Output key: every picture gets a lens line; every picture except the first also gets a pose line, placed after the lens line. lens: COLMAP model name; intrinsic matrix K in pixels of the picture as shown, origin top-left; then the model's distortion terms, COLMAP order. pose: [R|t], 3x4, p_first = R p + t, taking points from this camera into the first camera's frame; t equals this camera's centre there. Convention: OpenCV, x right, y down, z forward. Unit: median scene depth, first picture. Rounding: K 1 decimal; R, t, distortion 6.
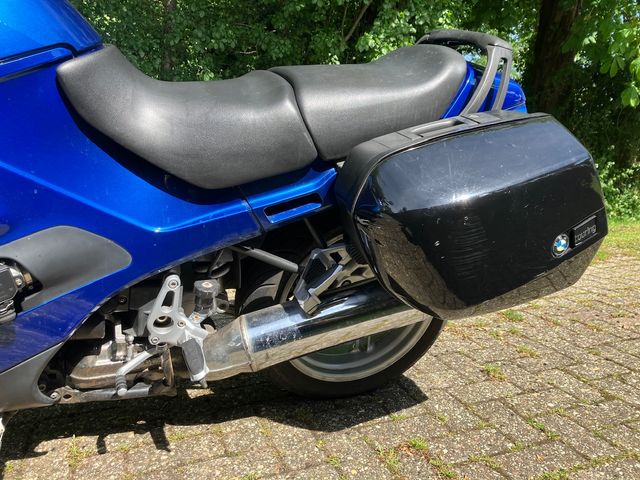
lens RADIAL K [[530.6, 0, 329.6], [0, 530.6, 227.7], [0, 0, 1]] dist [0.025075, -0.033714]
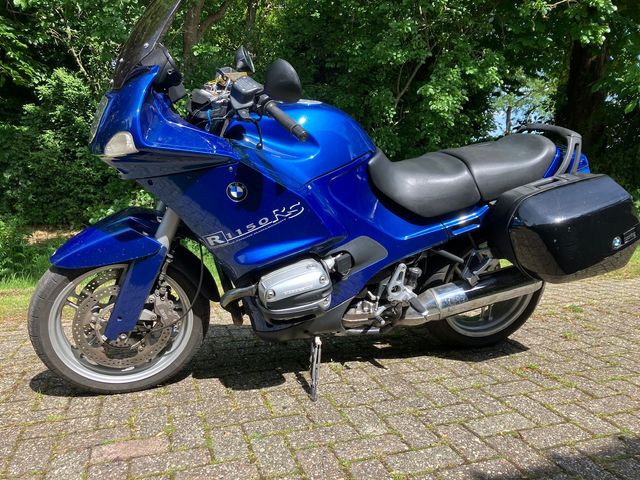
lens RADIAL K [[530.6, 0, 313.8], [0, 530.6, 229.1], [0, 0, 1]] dist [0.025075, -0.033714]
pose [[0.996957, -0.017674, -0.075922, -0.443659], [0.012556, 0.997649, -0.067364, 0.086873], [0.076934, 0.066206, 0.994836, -0.872091]]
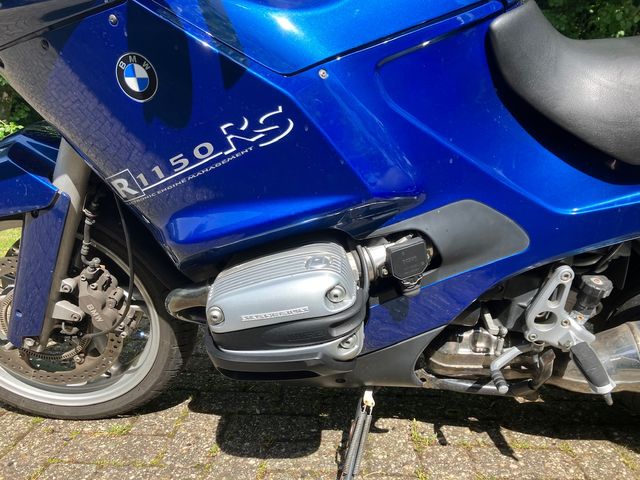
lens RADIAL K [[530.6, 0, 321.7], [0, 530.6, 232.1], [0, 0, 1]] dist [0.025075, -0.033714]
pose [[0.911552, 0.075006, -0.404285, -0.297084], [-0.066971, 0.997175, 0.034003, 0.030839], [0.405693, -0.003920, 0.914001, 0.051060]]
